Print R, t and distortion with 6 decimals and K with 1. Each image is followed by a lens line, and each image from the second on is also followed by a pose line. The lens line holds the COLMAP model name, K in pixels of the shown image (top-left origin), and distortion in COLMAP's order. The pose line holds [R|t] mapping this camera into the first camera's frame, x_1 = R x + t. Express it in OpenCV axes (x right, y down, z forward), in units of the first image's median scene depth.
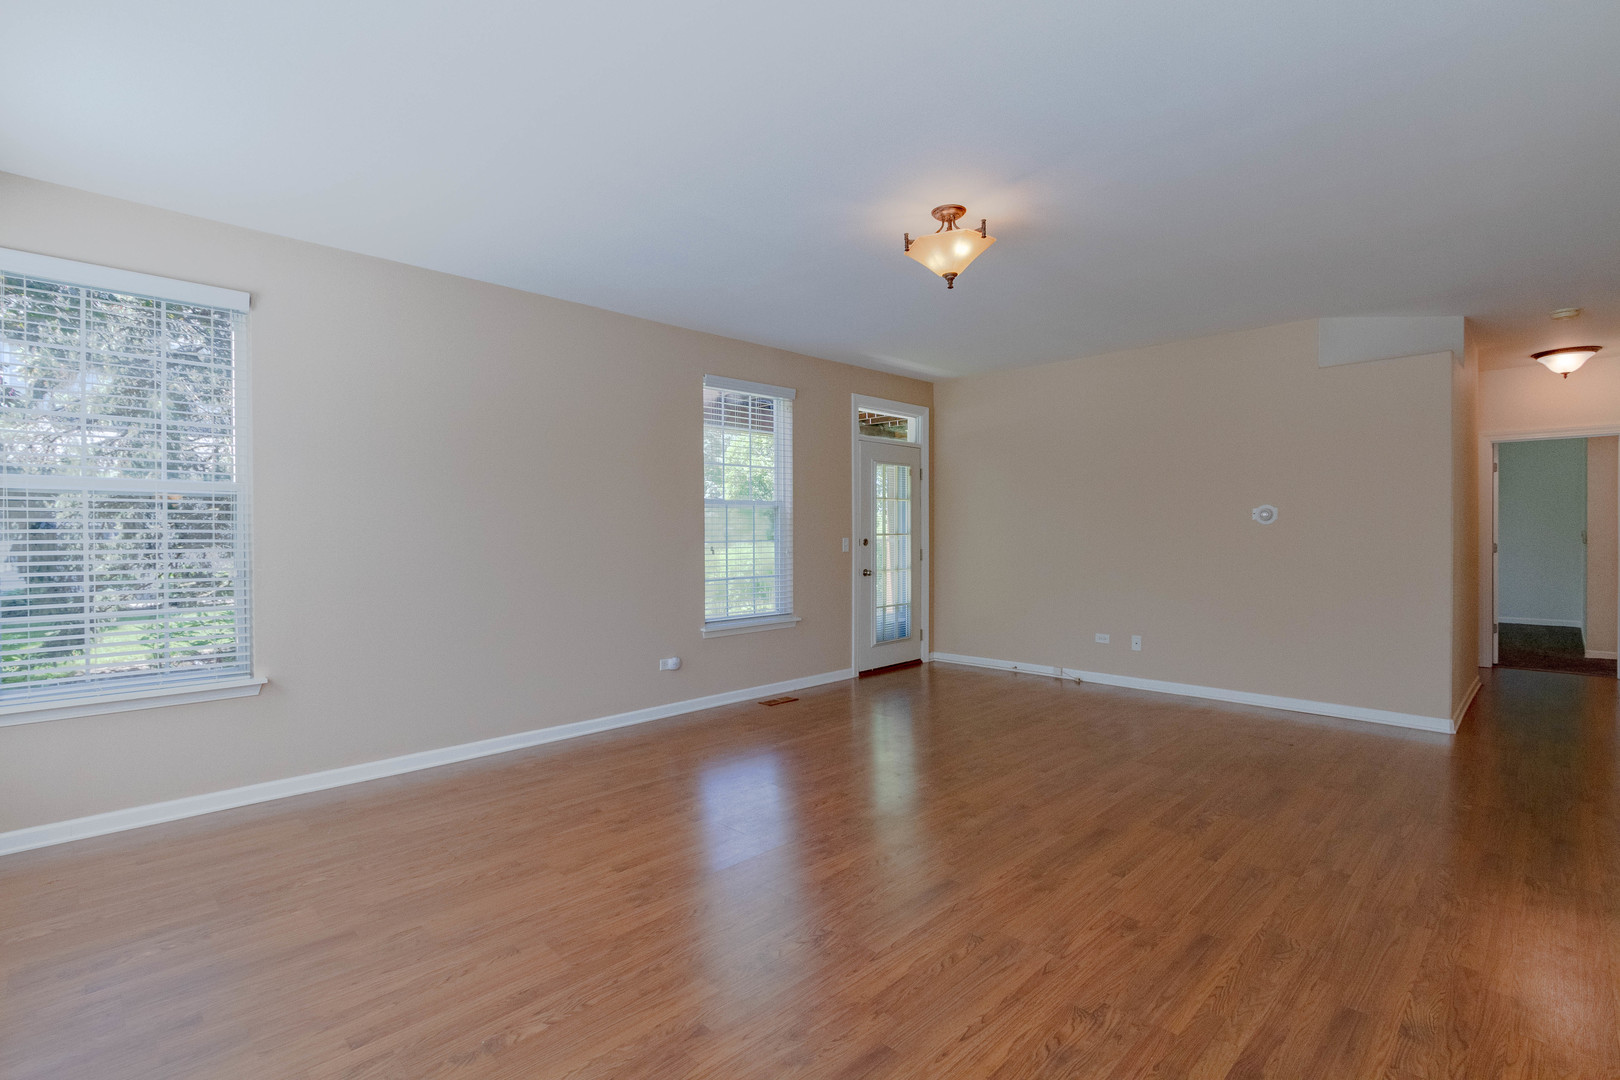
lens RADIAL K [[760.1, 0, 802.0], [0, 760.1, 535.6], [0, 0, 1]] dist [-0.001363, 0.000233]
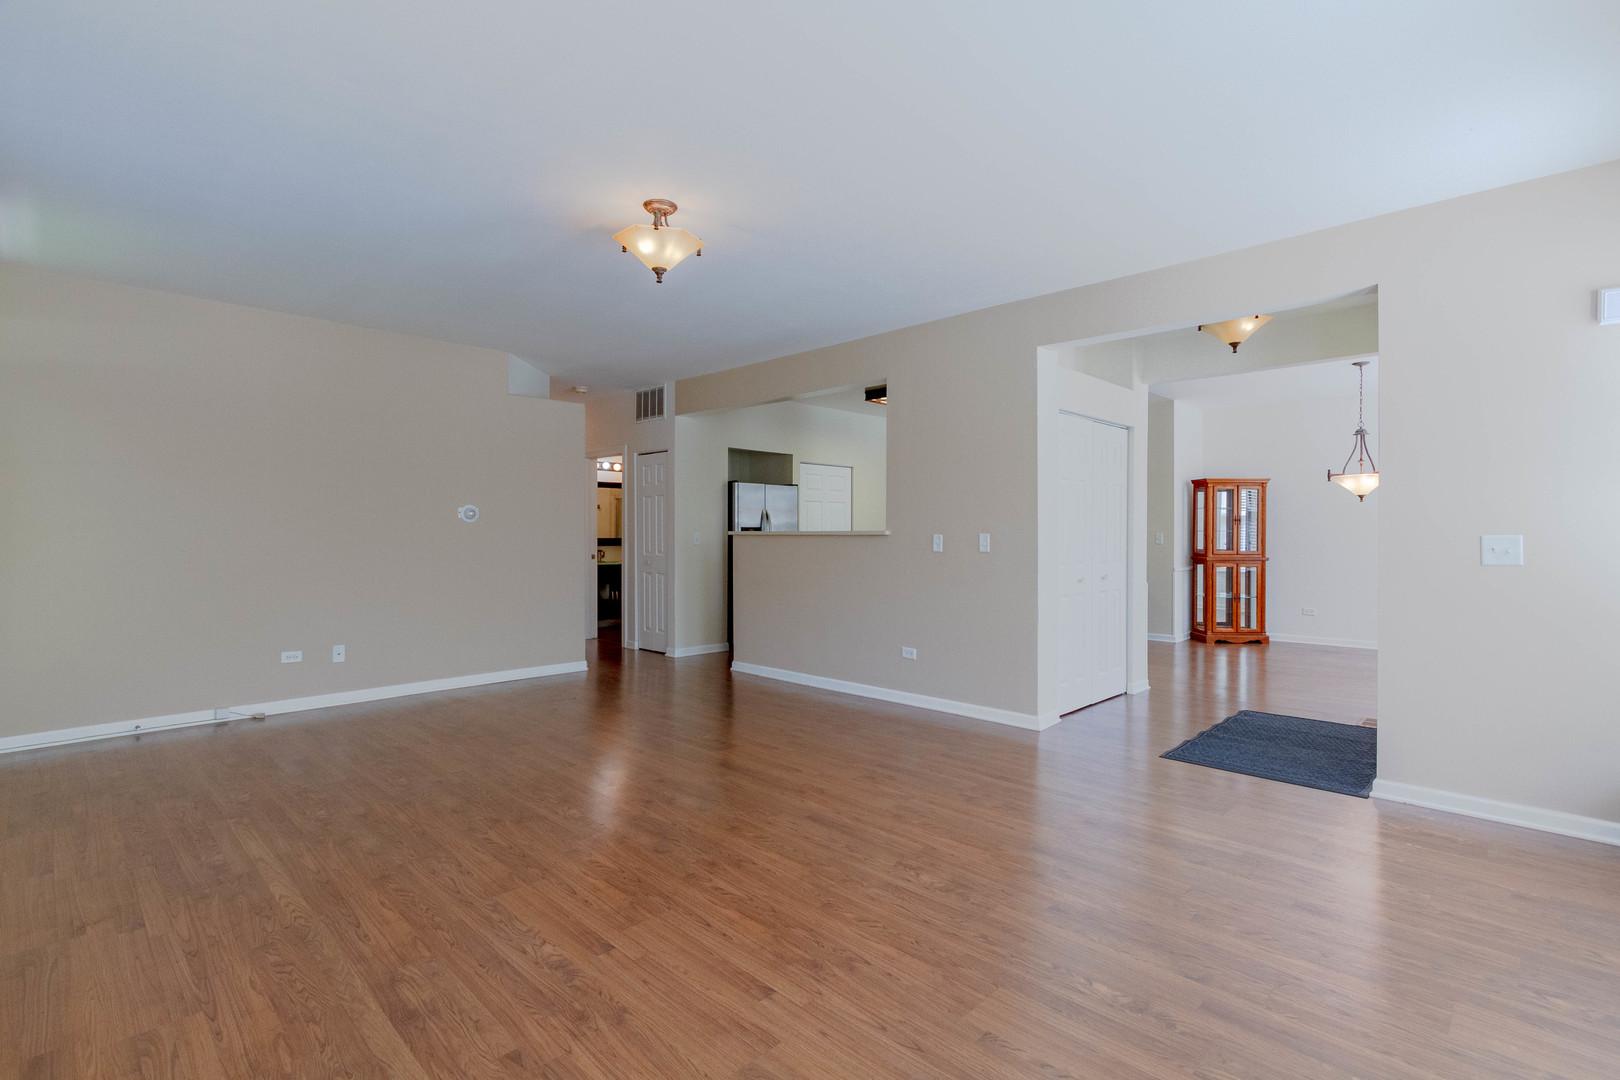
lens RADIAL K [[760.1, 0, 809.9], [0, 760.1, 535.1], [0, 0, 1]] dist [-0.001363, 0.000233]
pose [[-0.017795, -0.002976, 0.999837, -0.810469], [0.005083, 0.999982, 0.003067, 0.005018], [-0.999829, 0.005137, -0.017779, 0.821747]]
